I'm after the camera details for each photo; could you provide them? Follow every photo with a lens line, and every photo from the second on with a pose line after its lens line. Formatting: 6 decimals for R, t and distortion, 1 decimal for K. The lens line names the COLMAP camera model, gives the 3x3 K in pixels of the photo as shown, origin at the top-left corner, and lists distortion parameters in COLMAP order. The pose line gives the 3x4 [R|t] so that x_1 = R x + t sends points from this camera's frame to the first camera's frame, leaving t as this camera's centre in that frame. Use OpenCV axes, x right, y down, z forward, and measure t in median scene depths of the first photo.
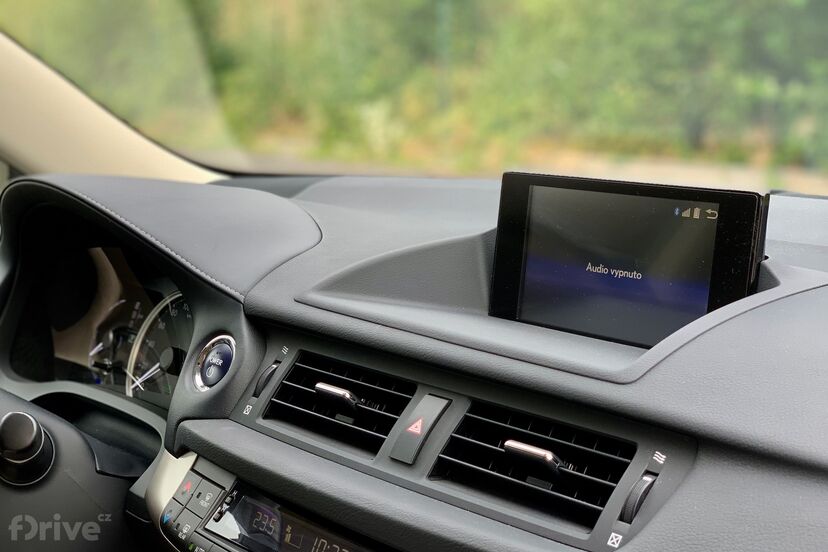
lens RADIAL K [[1222.4, 0, 412.3], [0, 1222.4, 280.0], [0, 0, 1]] dist [-0.010757, 0.000000]
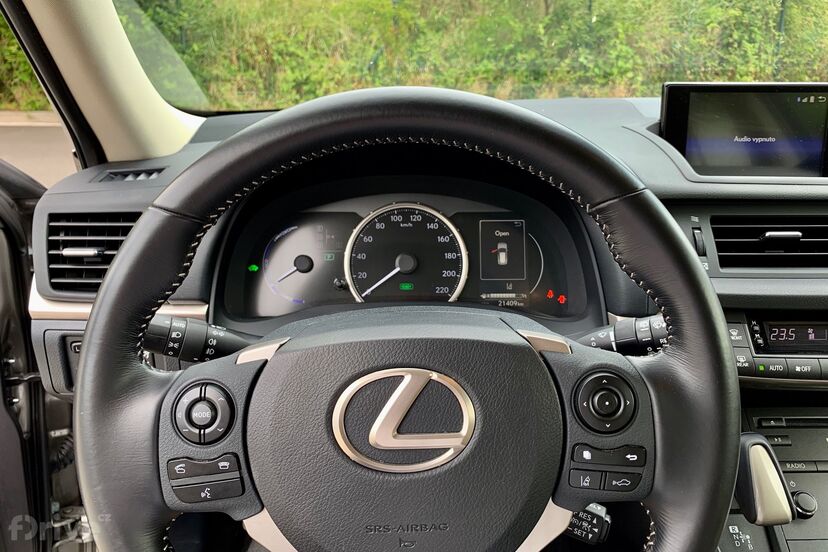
lens RADIAL K [[616.4, 0, 417.4], [0, 616.4, 277.2], [0, 0, 1]] dist [0.016815, -0.011243]
pose [[0.649476, -0.253172, 0.716997, -0.831694], [0.120727, 0.965316, 0.231496, -0.079797], [-0.750737, -0.063790, 0.657514, 0.780948]]
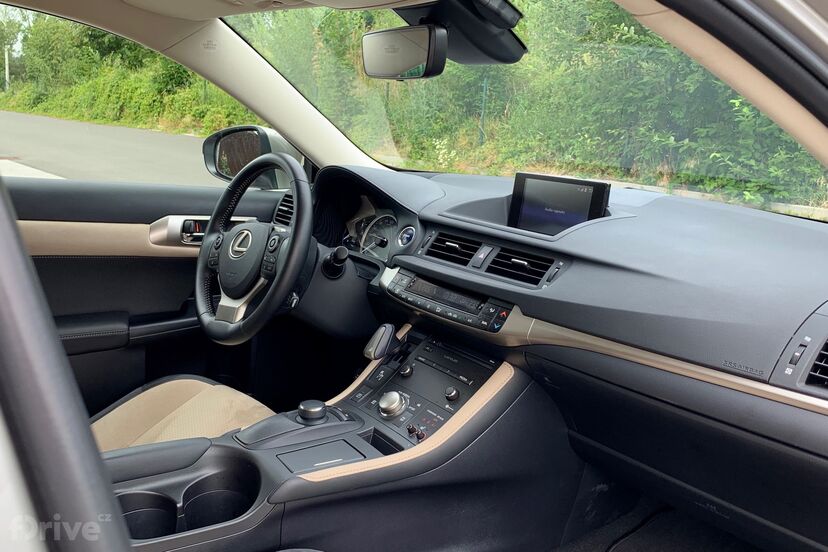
lens RADIAL K [[720.8, 0, 419.6], [0, 720.8, 273.6], [0, 0, 1]] dist [0.101939, 0.003693]
pose [[0.997010, 0.061609, -0.046639, -0.053505], [-0.059601, 0.997283, 0.043304, 0.082521], [0.049180, -0.040394, 0.997973, -0.649560]]
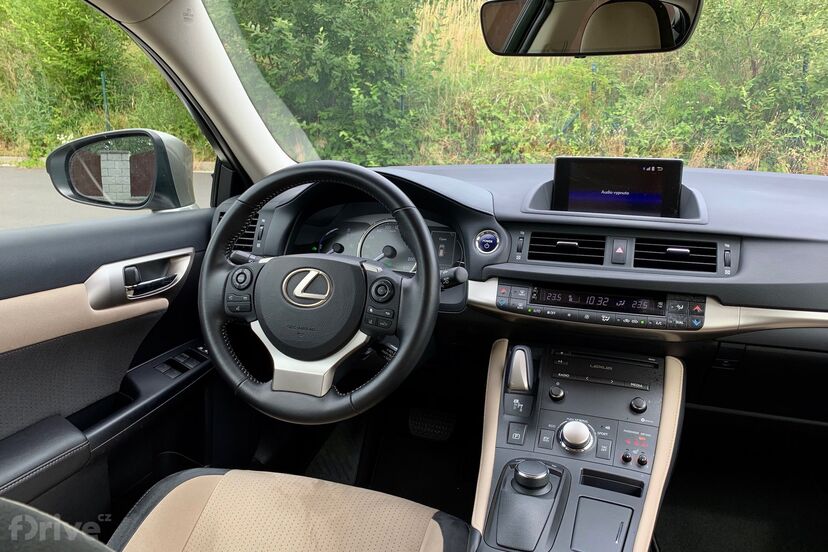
lens RADIAL K [[616.4, 0, 409.5], [0, 616.4, 273.3], [0, 0, 1]] dist [0.016815, -0.011243]
pose [[0.872297, -0.122547, 0.473372, -0.914398], [0.083015, 0.991147, 0.103614, -0.009822], [-0.481878, -0.051085, 0.874748, 0.013767]]
